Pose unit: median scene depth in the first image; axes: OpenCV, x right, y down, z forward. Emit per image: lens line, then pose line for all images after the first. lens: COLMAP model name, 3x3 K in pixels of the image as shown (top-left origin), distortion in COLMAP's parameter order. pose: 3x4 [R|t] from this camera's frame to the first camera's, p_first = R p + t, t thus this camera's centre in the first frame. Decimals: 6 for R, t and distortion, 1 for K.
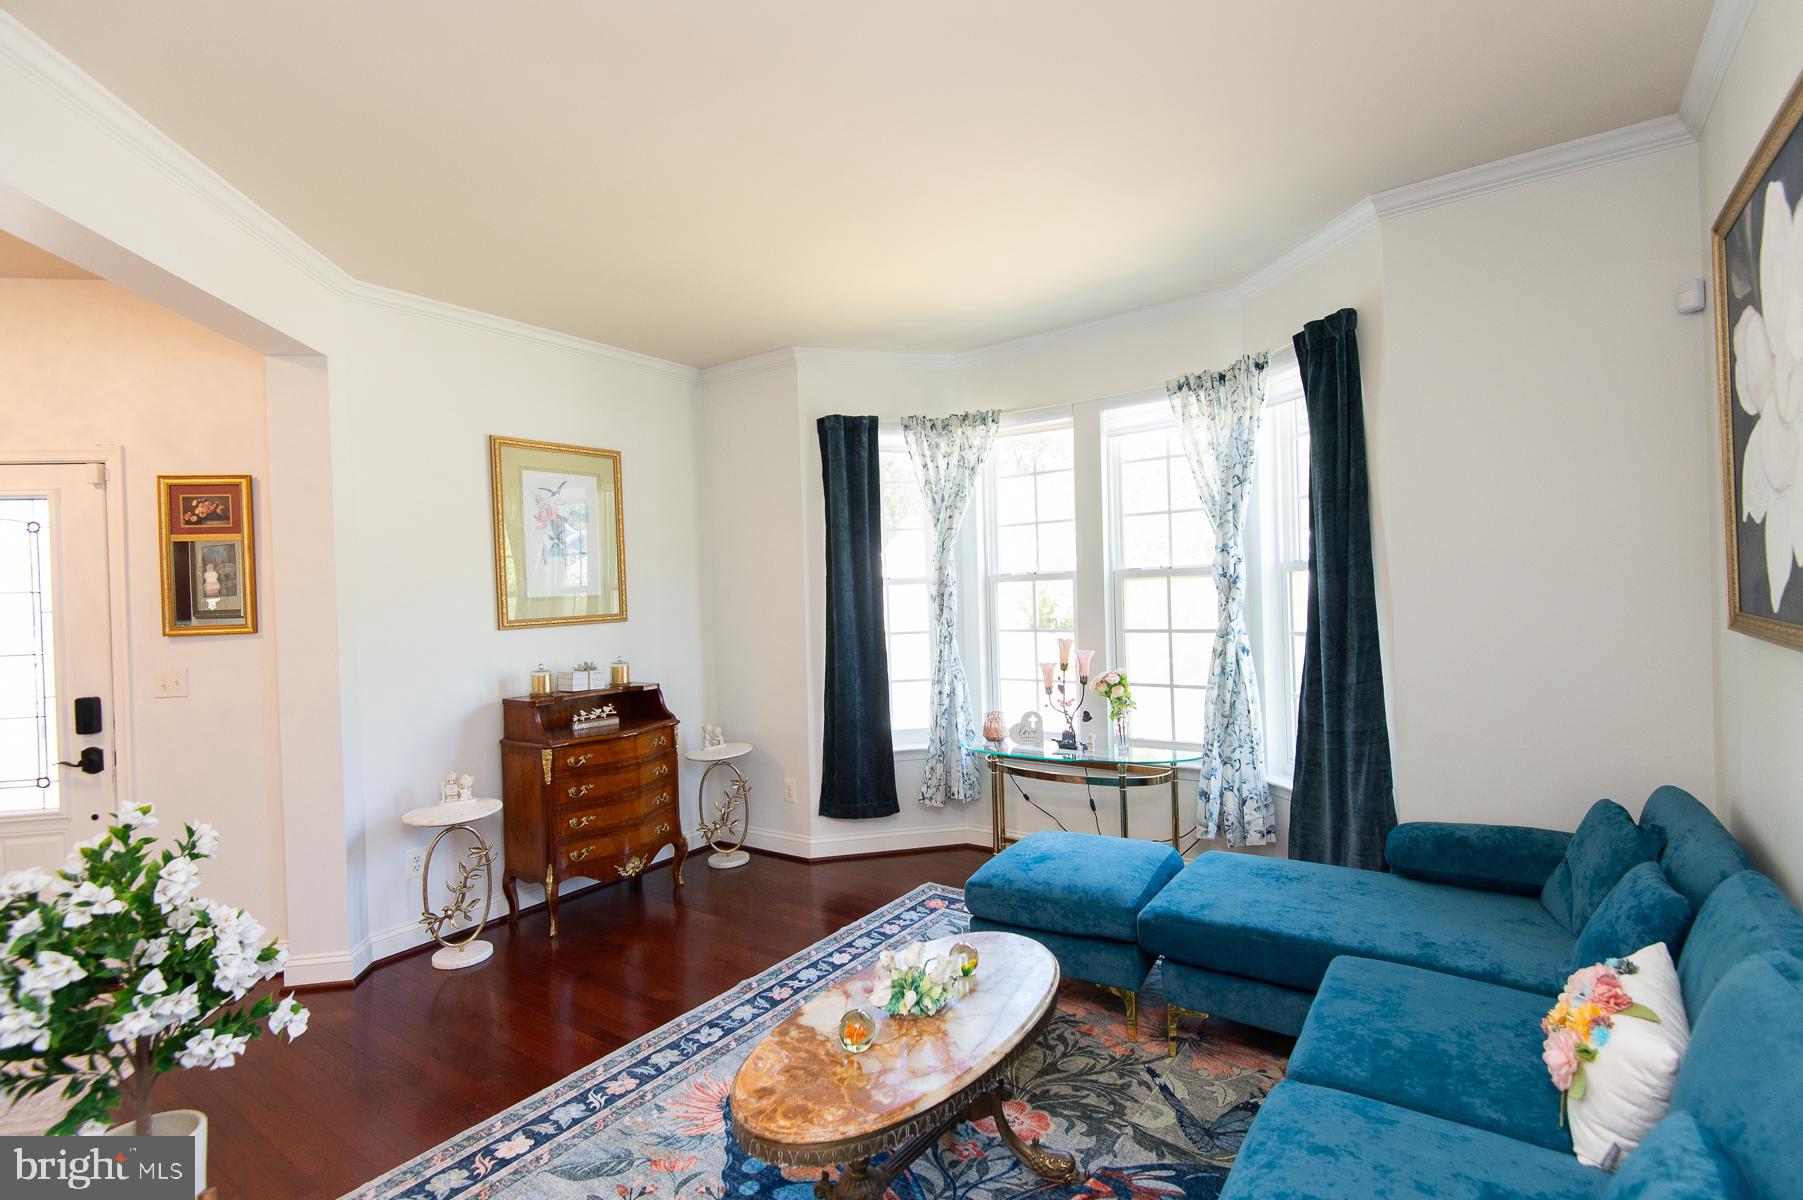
lens RADIAL K [[833.4, 0, 906.3], [0, 833.4, 592.0], [0, 0, 1]] dist [0.011857, -0.007575]
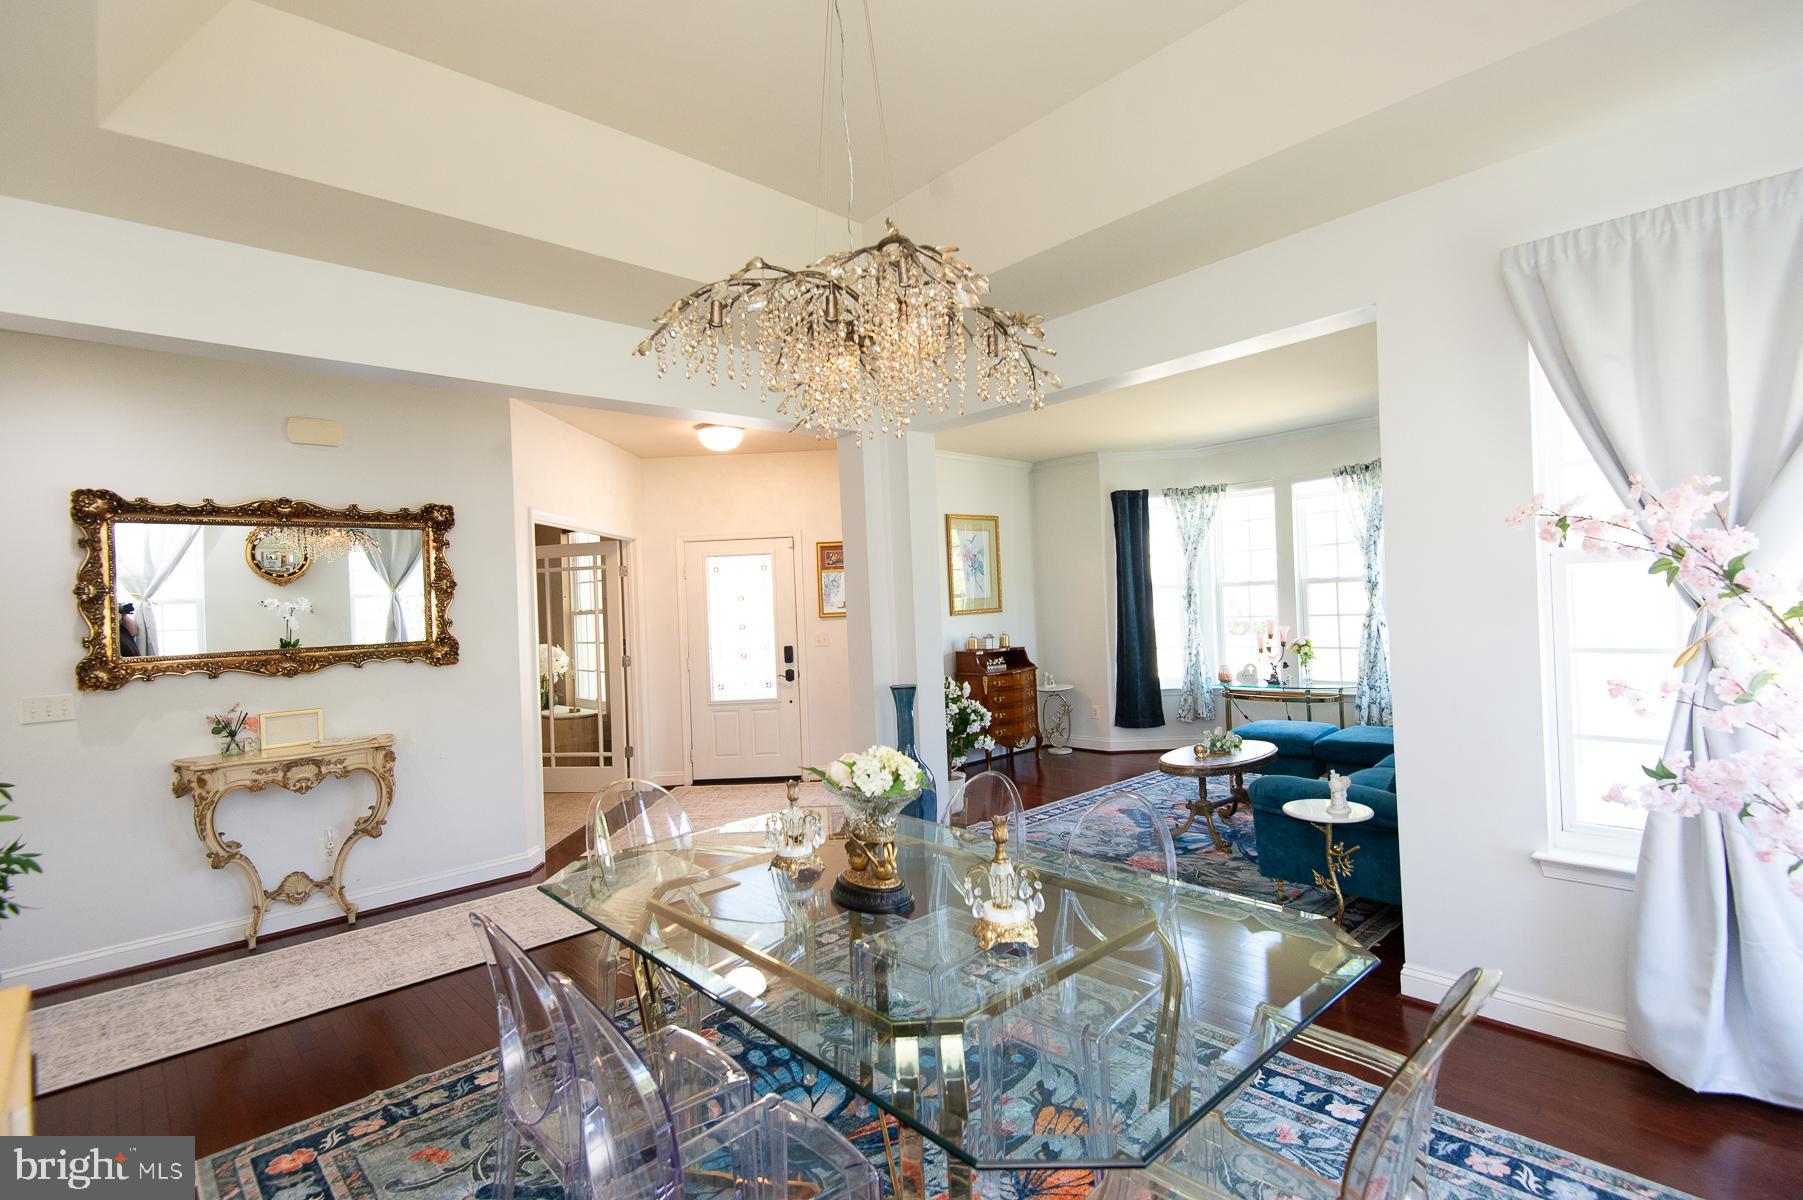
lens RADIAL K [[833.4, 0, 896.6], [0, 833.4, 593.7], [0, 0, 1]] dist [0.011857, -0.007575]
pose [[0.977171, -0.011122, -0.212163, -0.196298], [0.009908, 0.999928, -0.006784, 0.006565], [0.212223, 0.004527, 0.977211, -0.837876]]
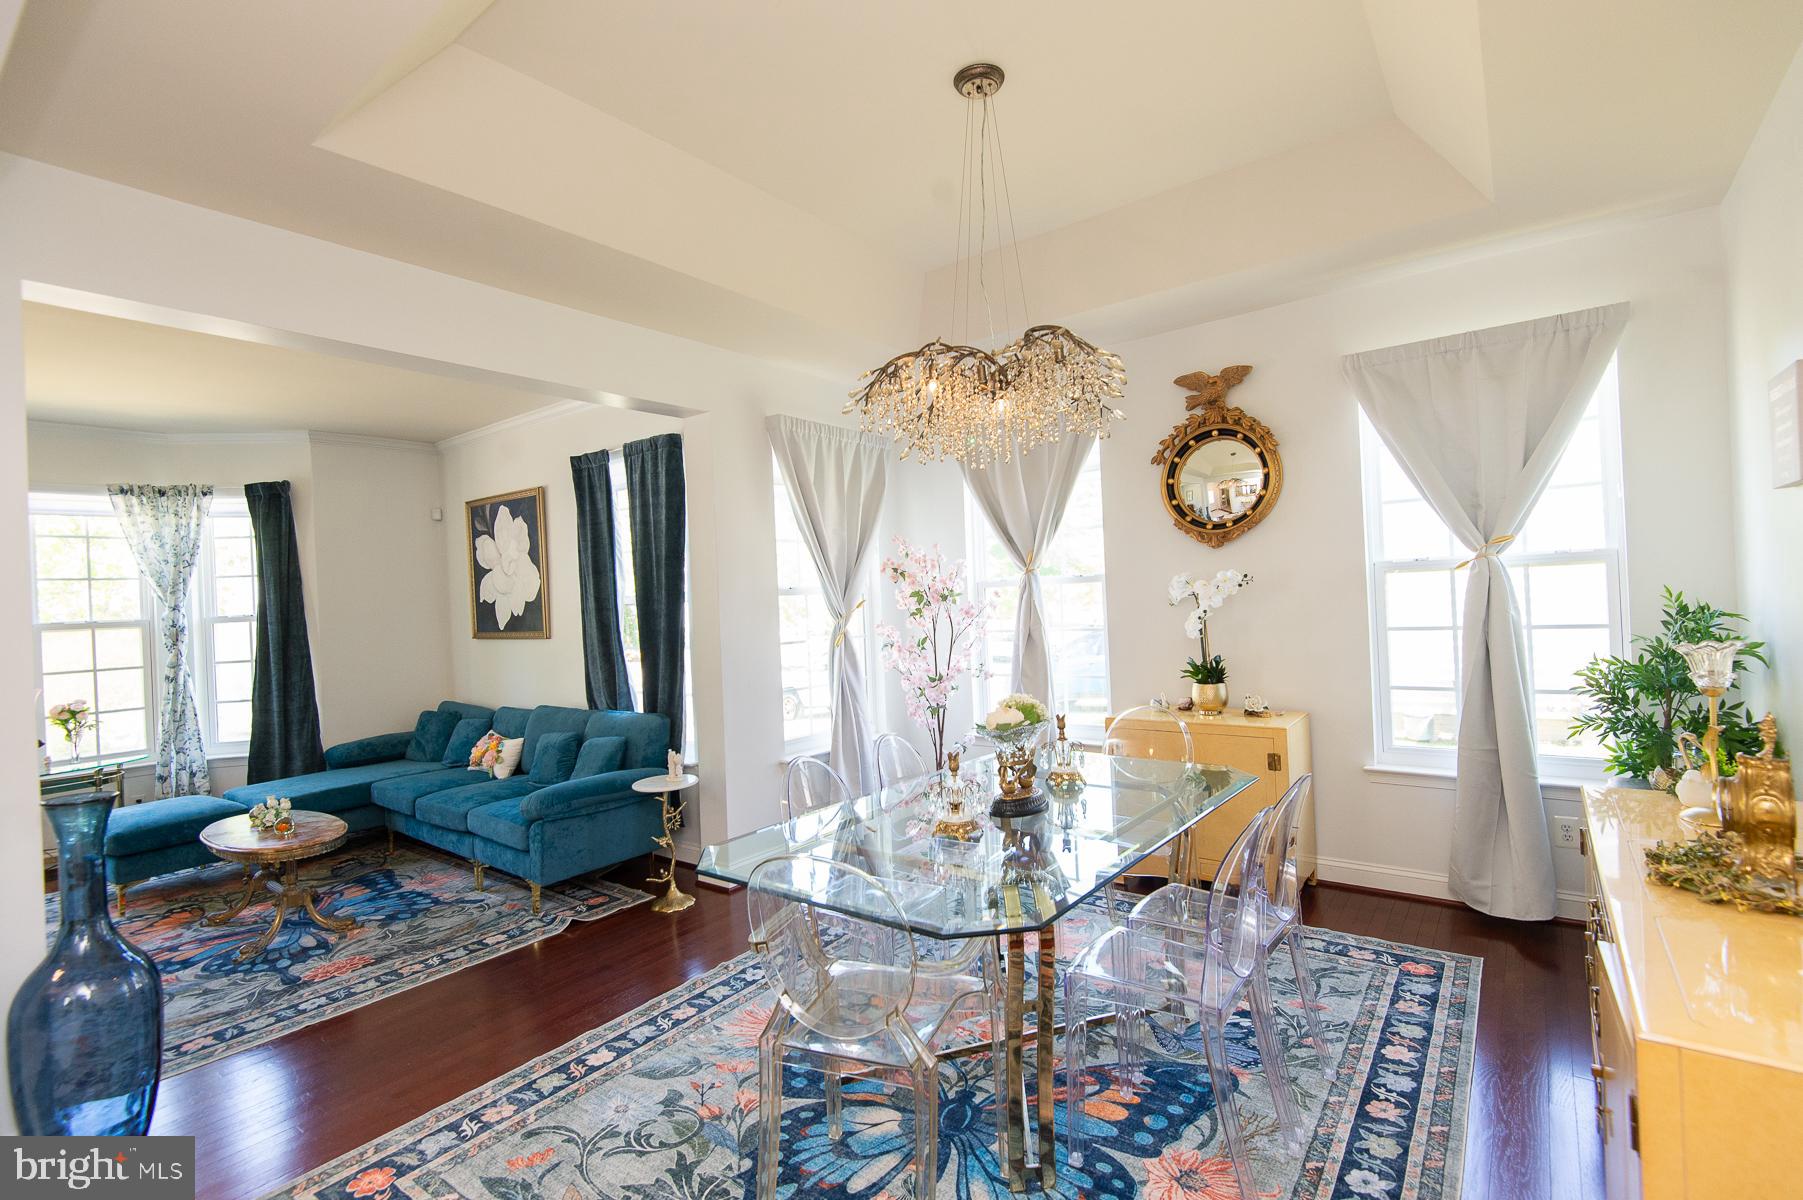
lens RADIAL K [[833.4, 0, 907.9], [0, 833.4, 595.1], [0, 0, 1]] dist [0.011857, -0.007575]
pose [[0.032509, 0.035553, 0.998839, -0.963226], [0.043303, 0.998379, -0.036946, 0.033101], [-0.998533, 0.044454, 0.030916, -0.316568]]
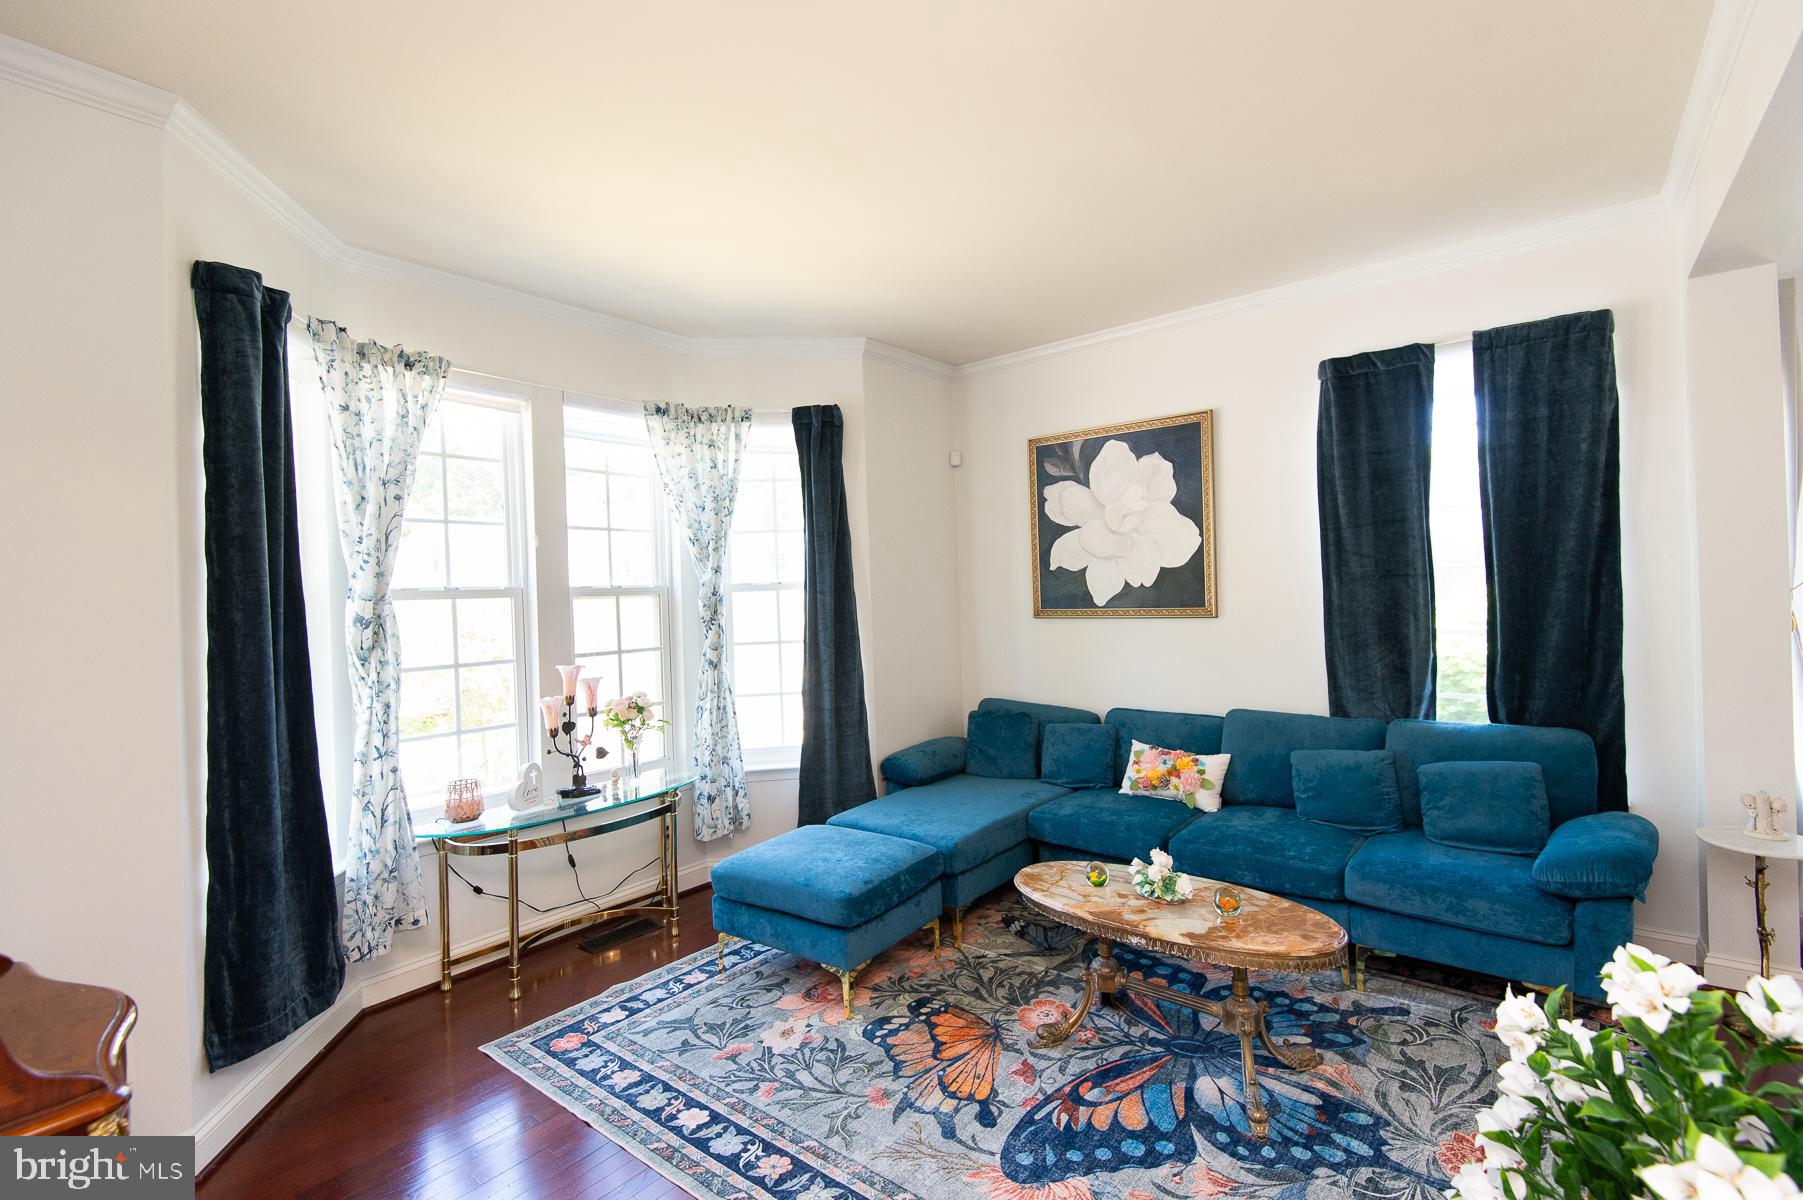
lens RADIAL K [[833.4, 0, 903.8], [0, 833.4, 590.0], [0, 0, 1]] dist [0.011857, -0.007575]
pose [[0.049435, 0.032167, 0.998259, -0.644967], [0.029795, 0.998989, -0.033666, 0.017523], [-0.998333, 0.031407, 0.048426, 0.630073]]
